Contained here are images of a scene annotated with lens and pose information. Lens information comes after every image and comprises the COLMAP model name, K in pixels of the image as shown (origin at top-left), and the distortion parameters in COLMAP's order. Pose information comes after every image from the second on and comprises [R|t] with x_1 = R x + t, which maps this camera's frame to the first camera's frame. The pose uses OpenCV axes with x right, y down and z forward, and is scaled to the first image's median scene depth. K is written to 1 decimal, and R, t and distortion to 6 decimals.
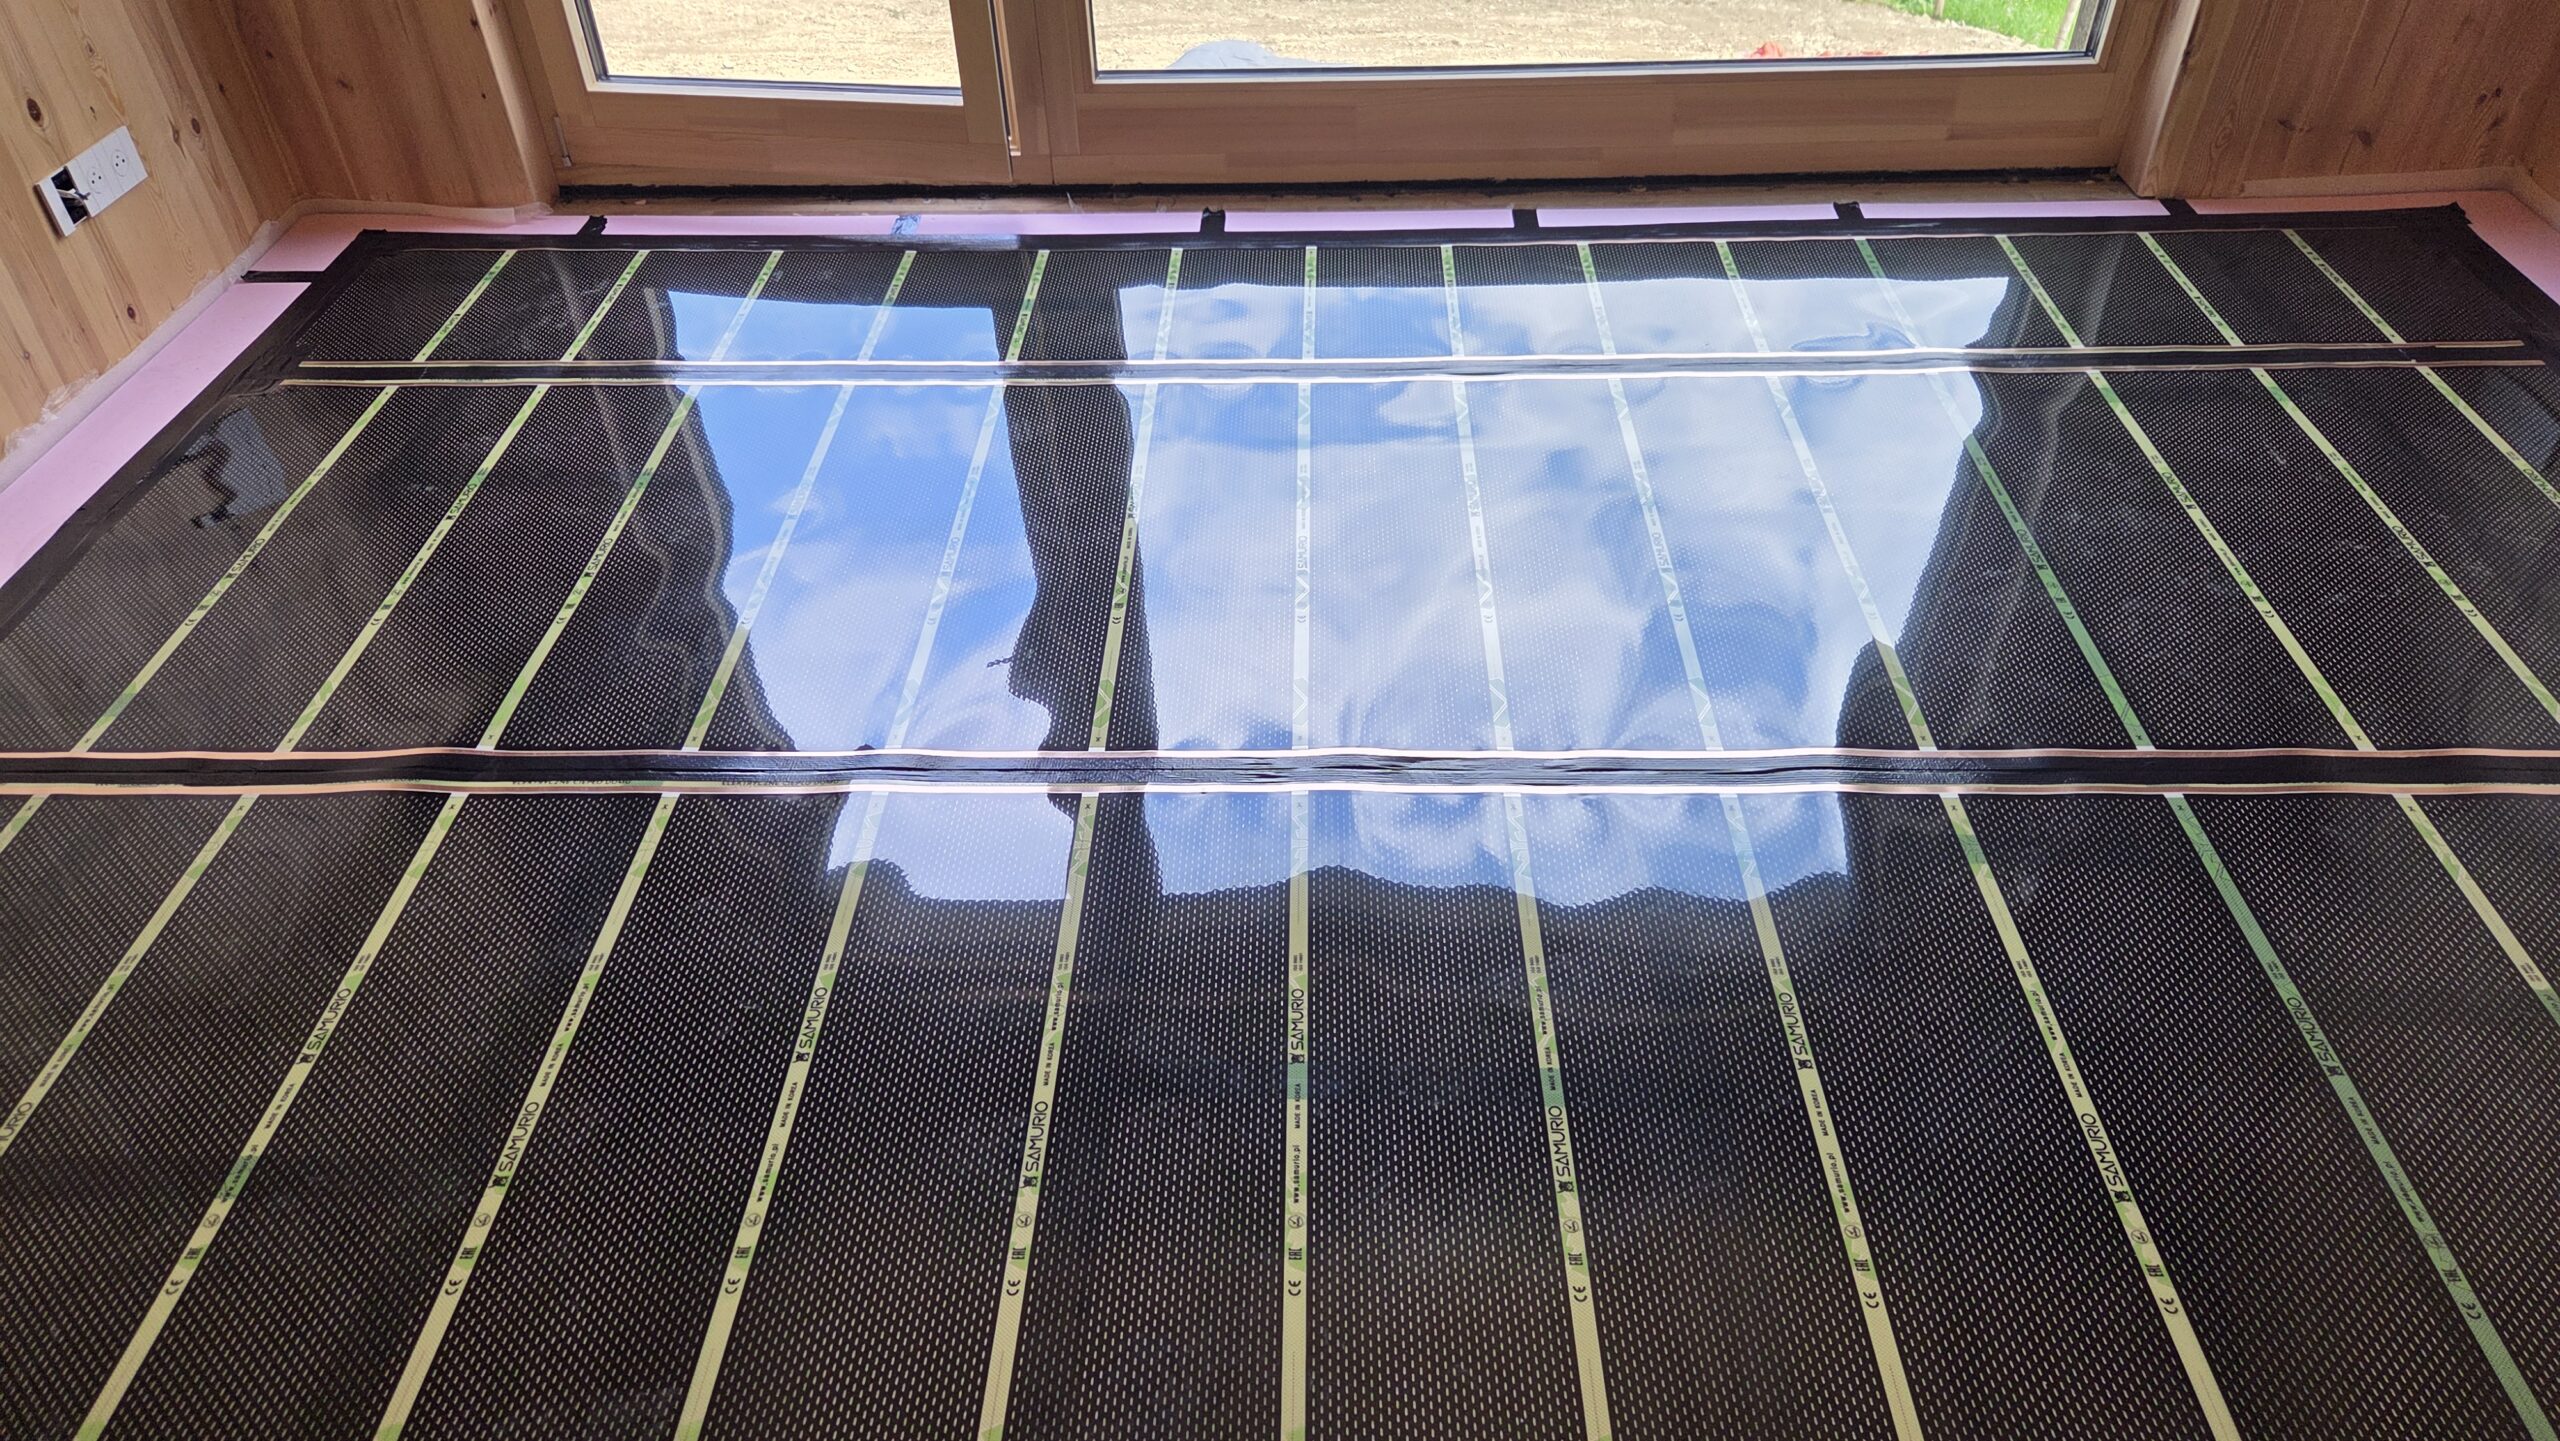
lens RADIAL K [[1723.4, 0, 1271.7], [0, 1723.4, 726.1], [0, 0, 1]] dist [0.072447, -0.062912]
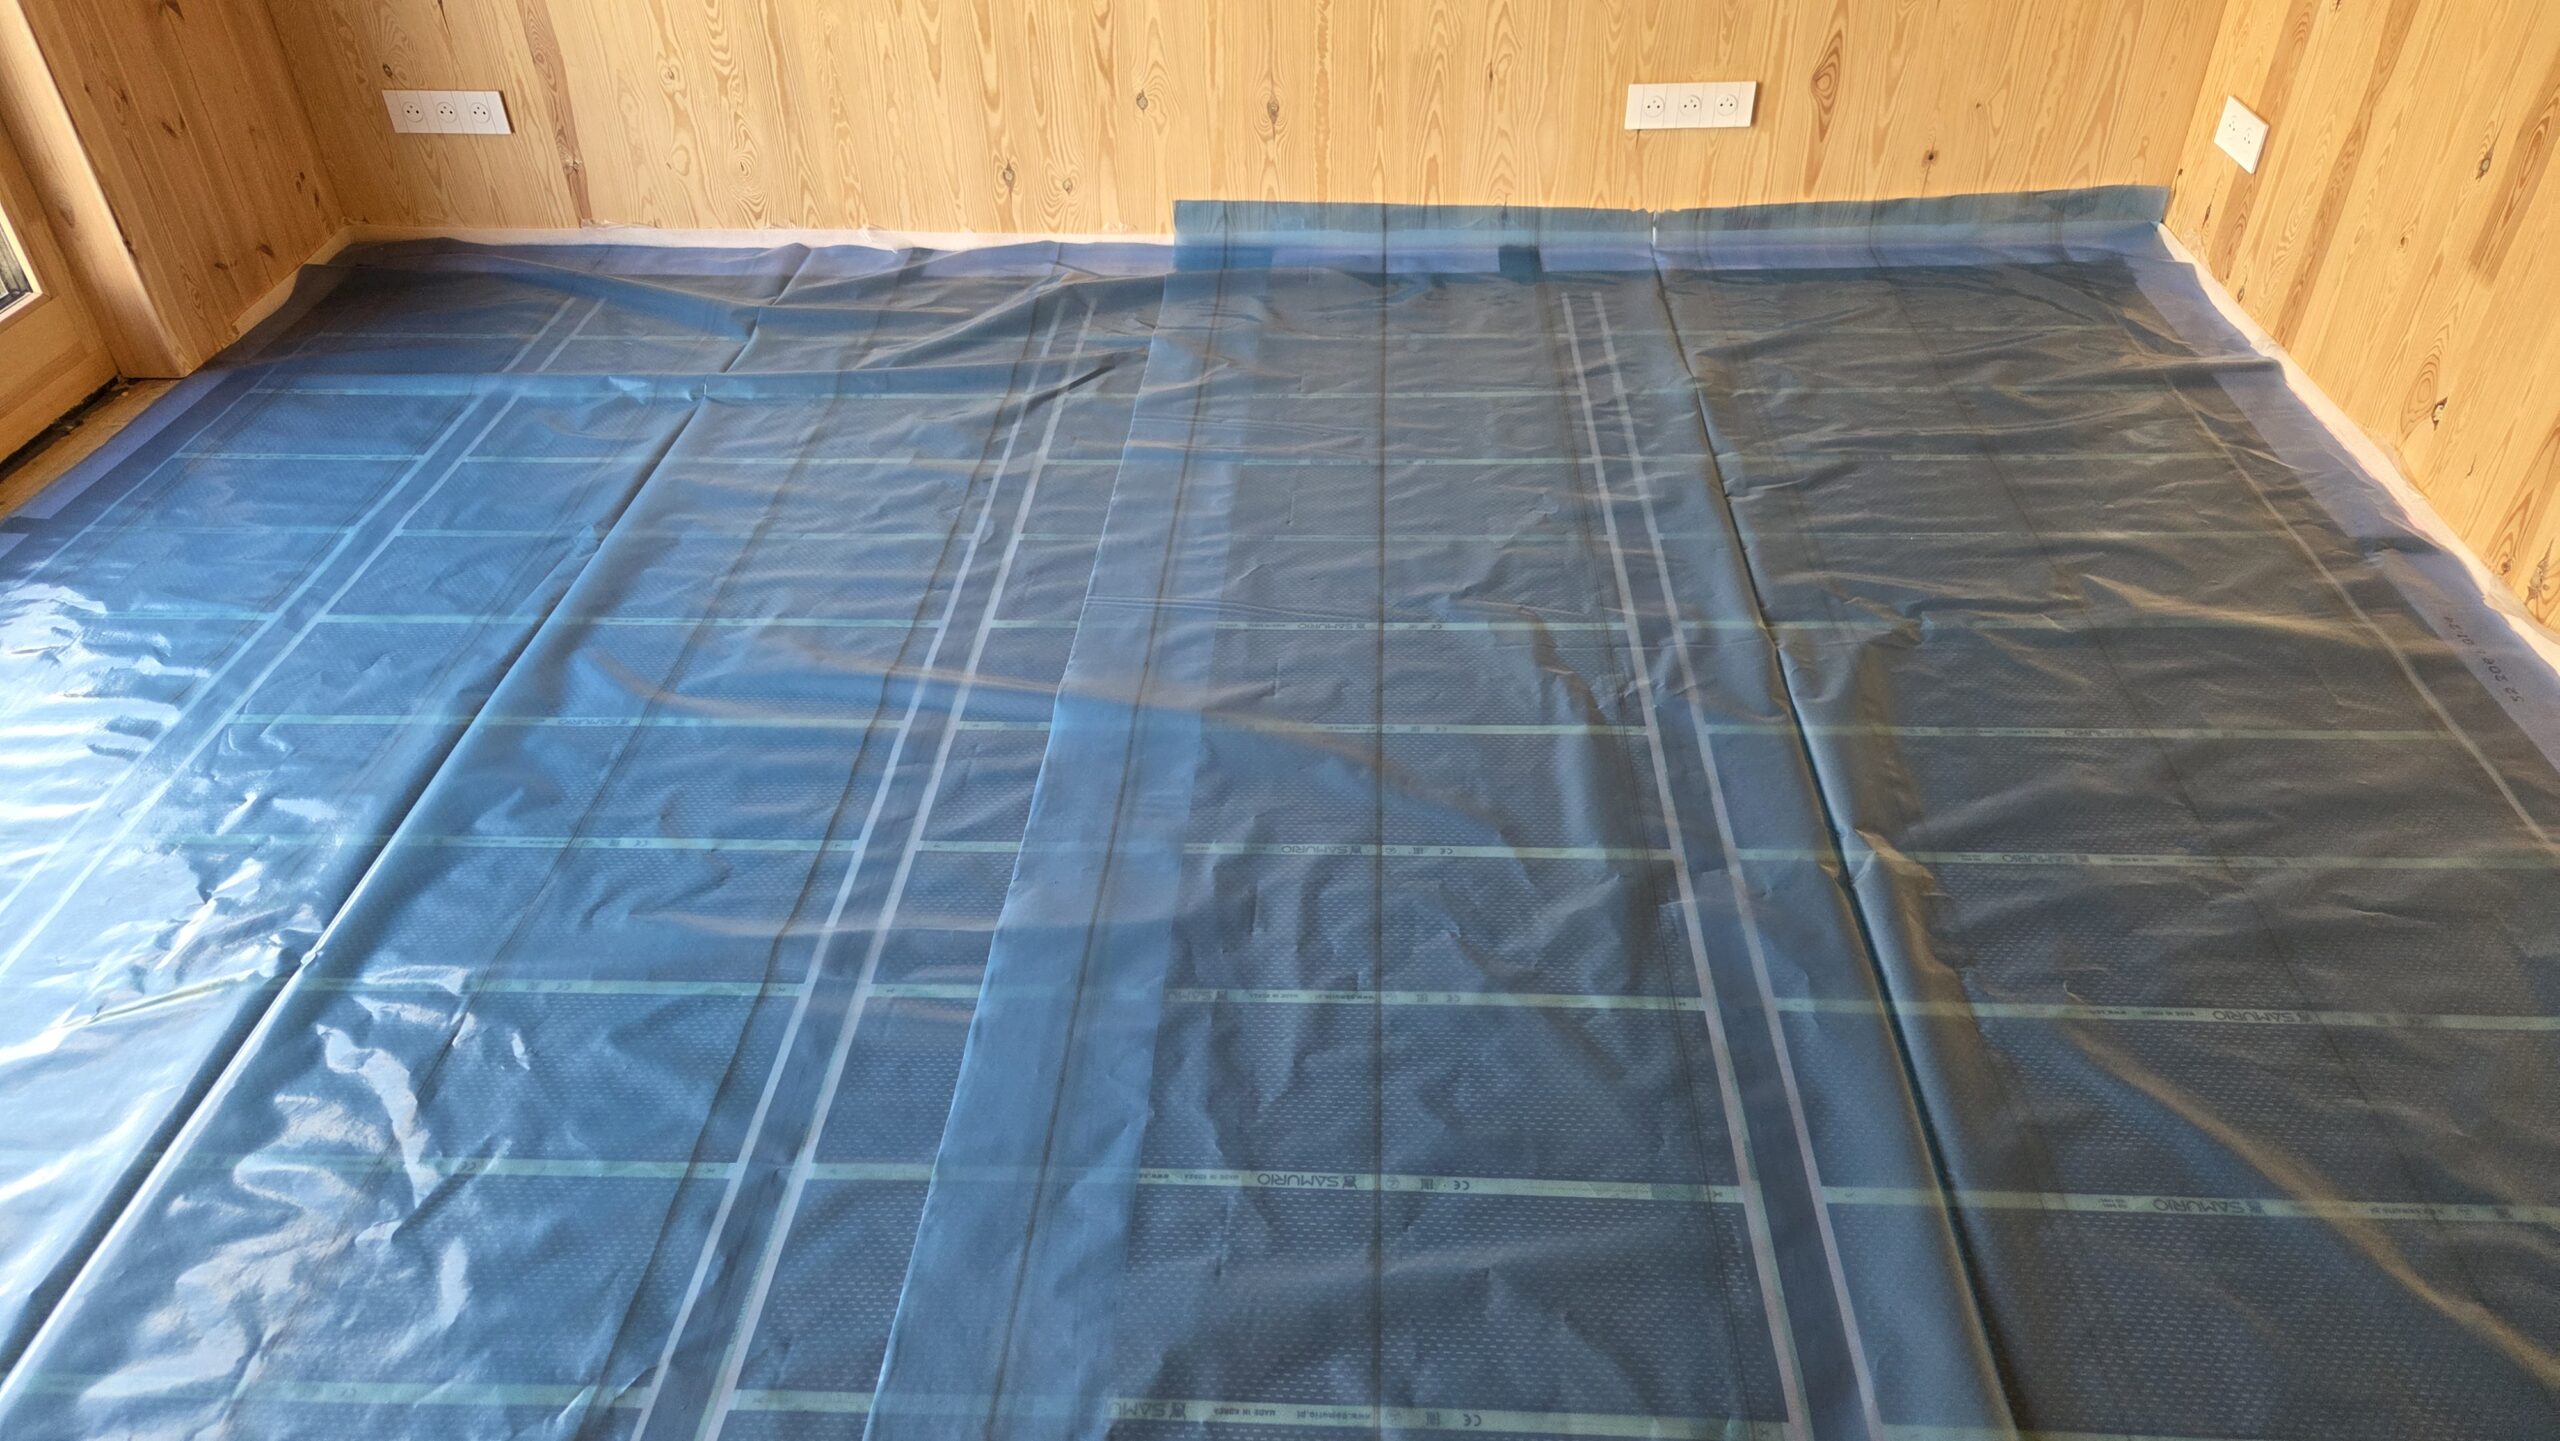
lens RADIAL K [[1723.4, 0, 1271.7], [0, 1723.4, 726.1], [0, 0, 1]] dist [0.072447, -0.062912]
pose [[0.025704, -0.576428, 0.816743, -0.442472], [0.655417, 0.626627, 0.421624, -0.202601], [-0.754829, 0.524471, 0.393908, 0.251962]]
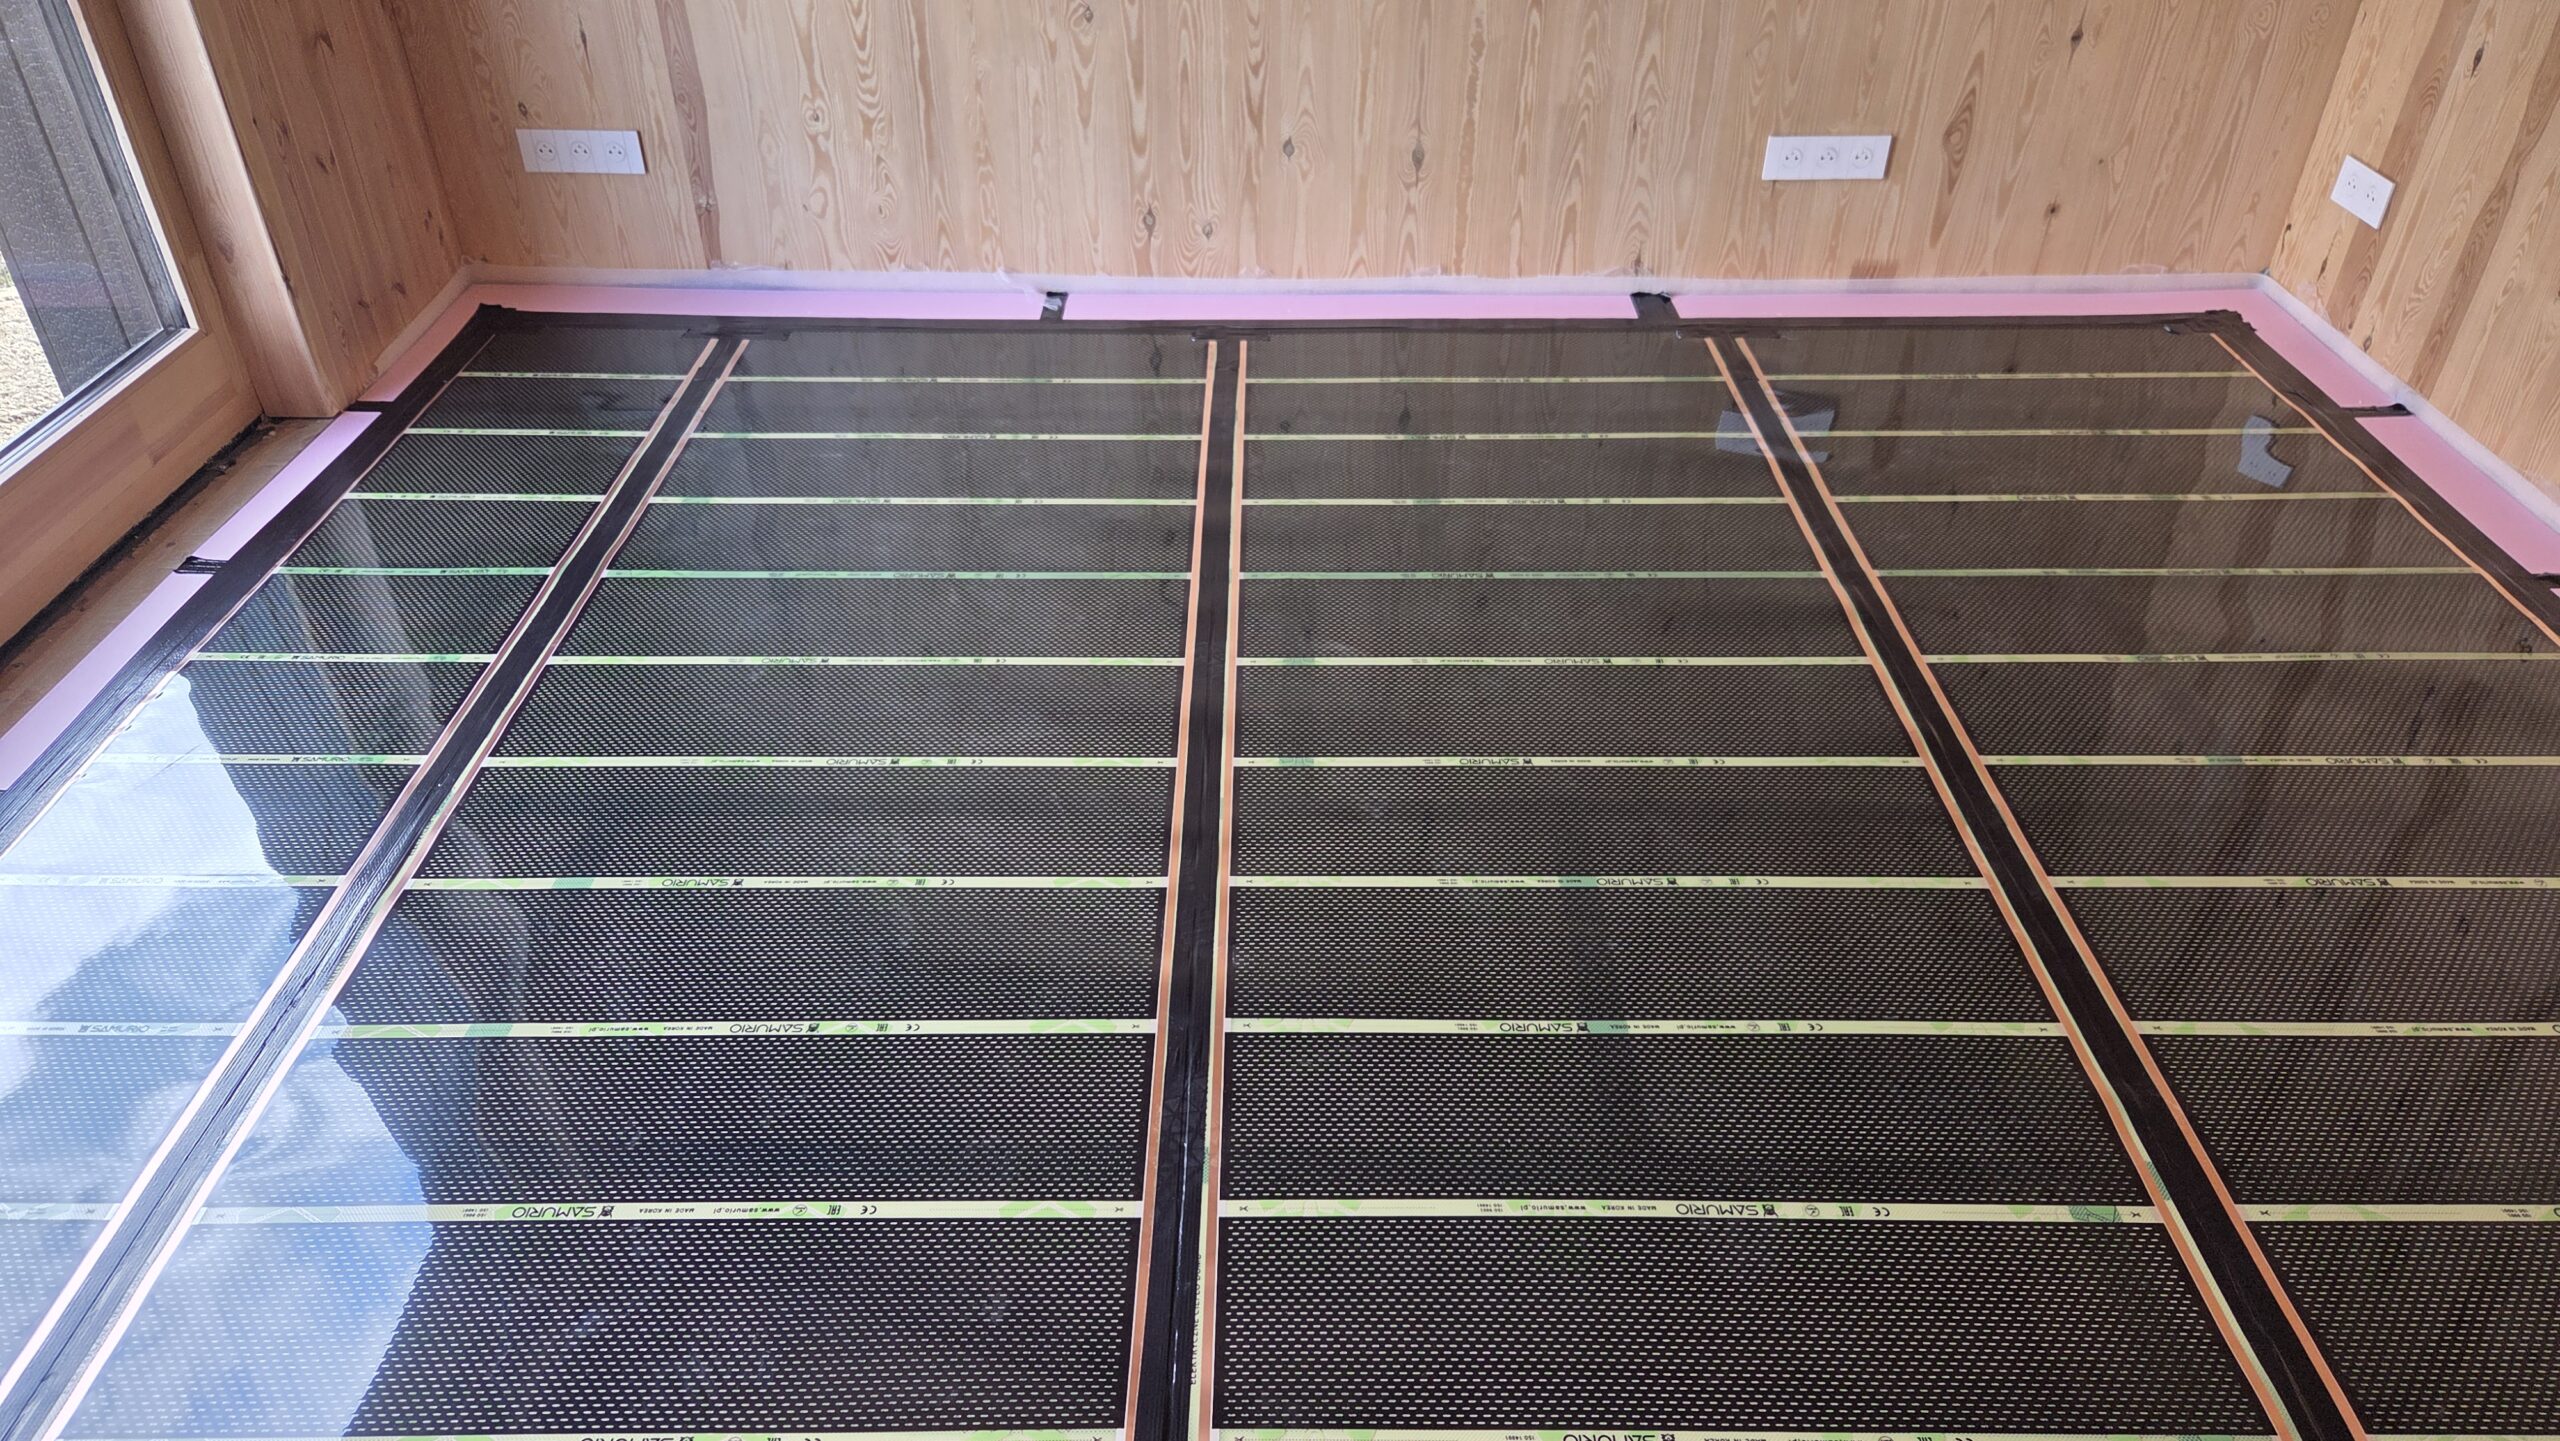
lens RADIAL K [[1733.4, 0, 1280.0], [0, 1733.4, 720.5], [0, 0, 1]] dist [0.072970, -0.071535]
pose [[-0.029549, -0.549052, 0.835266, -0.449387], [0.634320, 0.635511, 0.440186, -0.305272], [-0.772505, 0.542833, 0.329496, 0.379381]]
